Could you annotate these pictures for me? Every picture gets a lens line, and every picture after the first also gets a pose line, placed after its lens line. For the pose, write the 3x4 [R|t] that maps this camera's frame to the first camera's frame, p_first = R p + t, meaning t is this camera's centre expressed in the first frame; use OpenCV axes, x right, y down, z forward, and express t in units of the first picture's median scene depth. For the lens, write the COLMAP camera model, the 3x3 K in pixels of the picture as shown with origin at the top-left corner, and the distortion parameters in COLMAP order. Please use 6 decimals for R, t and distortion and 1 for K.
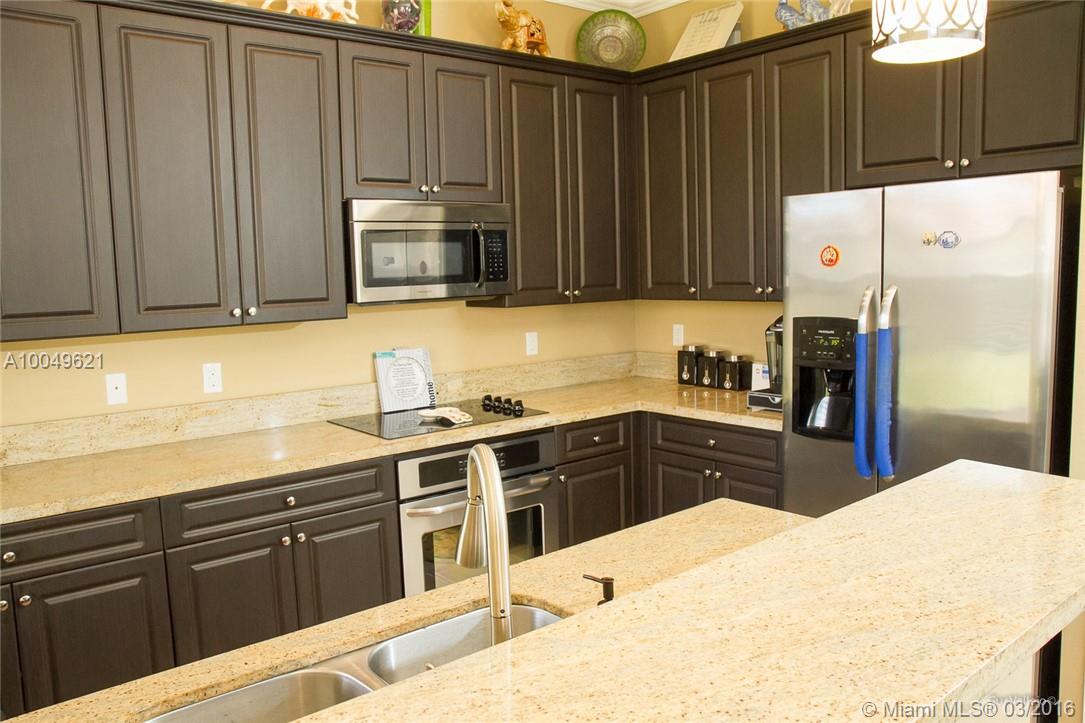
lens RADIAL K [[844.8, 0, 542.5], [0, 844.8, 361.5], [0, 0, 1]] dist [-0.067978, 0.006161]
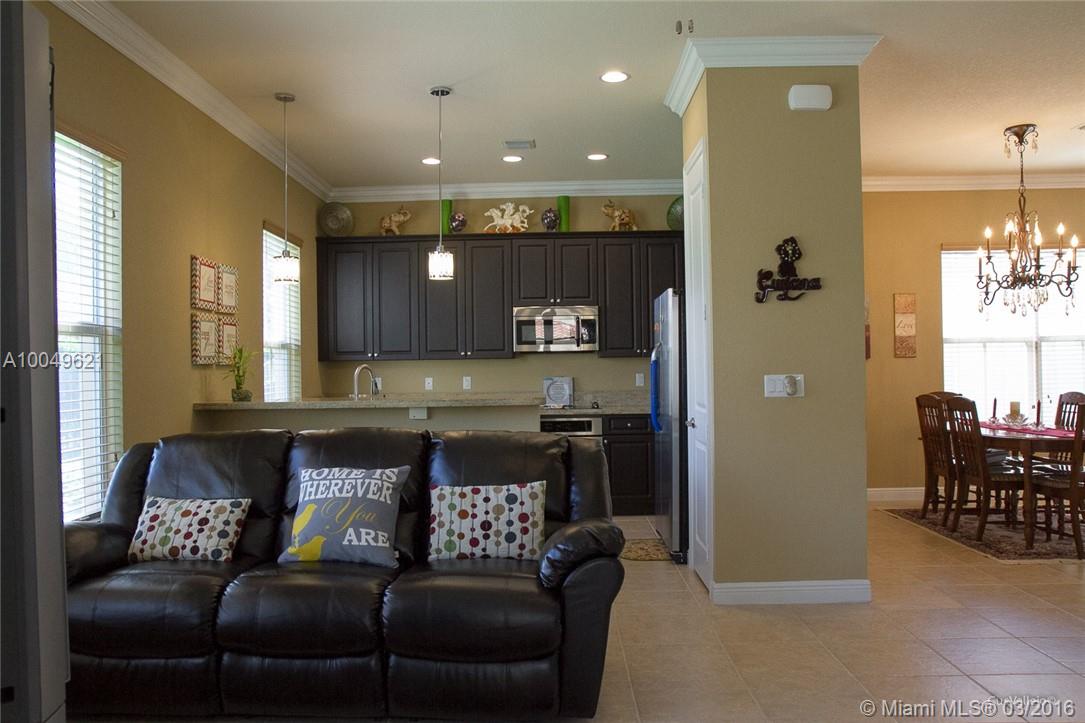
lens RADIAL K [[838.4, 0, 538.9], [0, 838.4, 372.5], [0, 0, 1]] dist [-0.125226, 0.131576]
pose [[0.762113, 0.019310, -0.647156, 1.238148], [-0.077842, 0.995037, -0.061979, 0.116173], [0.642748, 0.097612, 0.759834, -0.647572]]
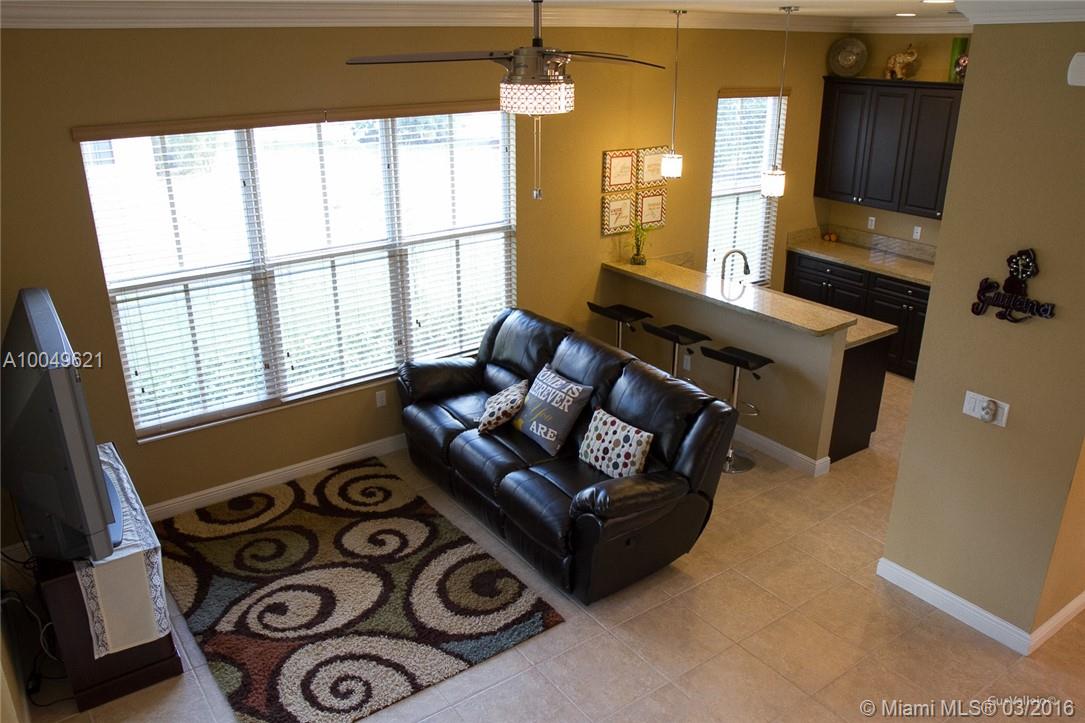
lens RADIAL K [[838.4, 0, 538.9], [0, 838.4, 372.5], [0, 0, 1]] dist [-0.125226, 0.131576]
pose [[-0.064544, 0.400647, -0.913956, 1.753913], [-0.105748, 0.907963, 0.405488, -0.411963], [0.992296, 0.122821, -0.016236, -0.031211]]
